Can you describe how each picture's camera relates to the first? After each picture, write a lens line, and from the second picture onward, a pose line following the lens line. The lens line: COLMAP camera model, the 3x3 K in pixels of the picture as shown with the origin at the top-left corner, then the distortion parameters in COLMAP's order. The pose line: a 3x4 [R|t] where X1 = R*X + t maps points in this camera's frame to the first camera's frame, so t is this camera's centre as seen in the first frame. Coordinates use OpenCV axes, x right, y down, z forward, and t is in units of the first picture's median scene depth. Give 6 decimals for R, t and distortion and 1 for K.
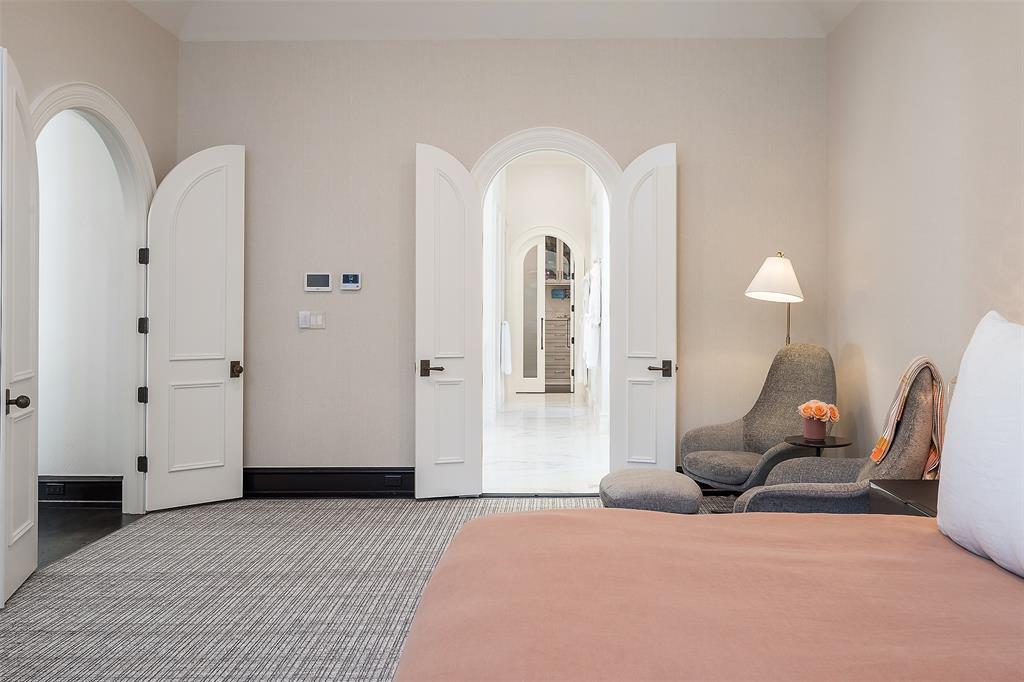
lens RADIAL K [[754.9, 0, 511.6], [0, 754.9, 338.7], [0, 0, 1]] dist [-0.008160, 0.003638]
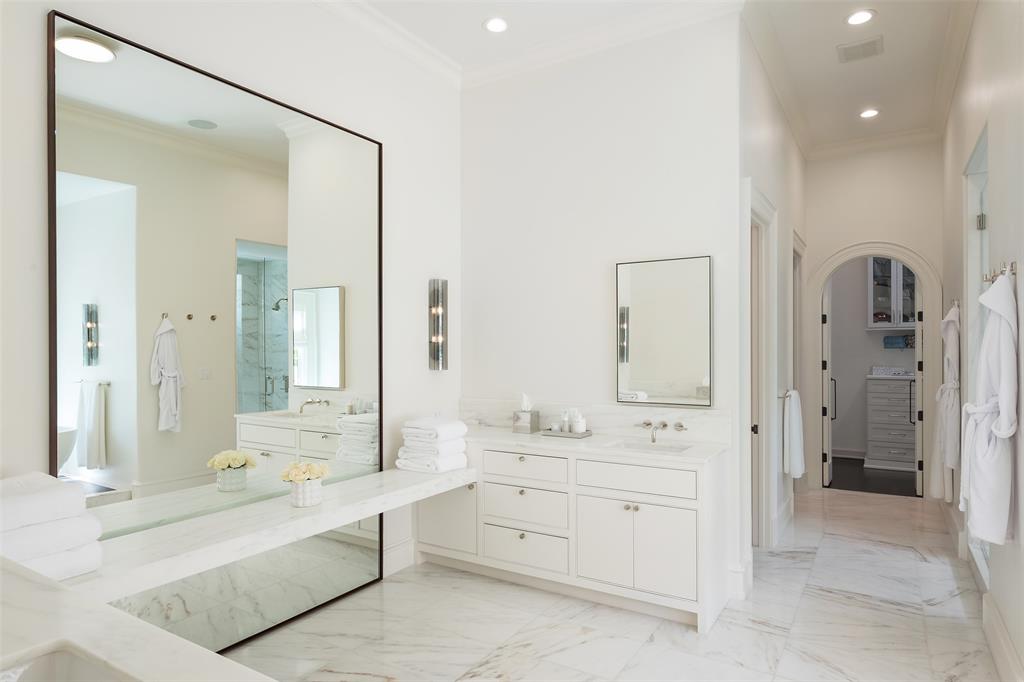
lens RADIAL K [[565.2, 0, 524.1], [0, 565.2, 362.0], [0, 0, 1]] dist [-0.003893, -0.000869]
pose [[0.866119, 0.002127, -0.499834, 0.027036], [-0.012088, 0.999788, -0.016691, -0.030046], [0.499692, 0.020498, 0.865961, 0.388468]]
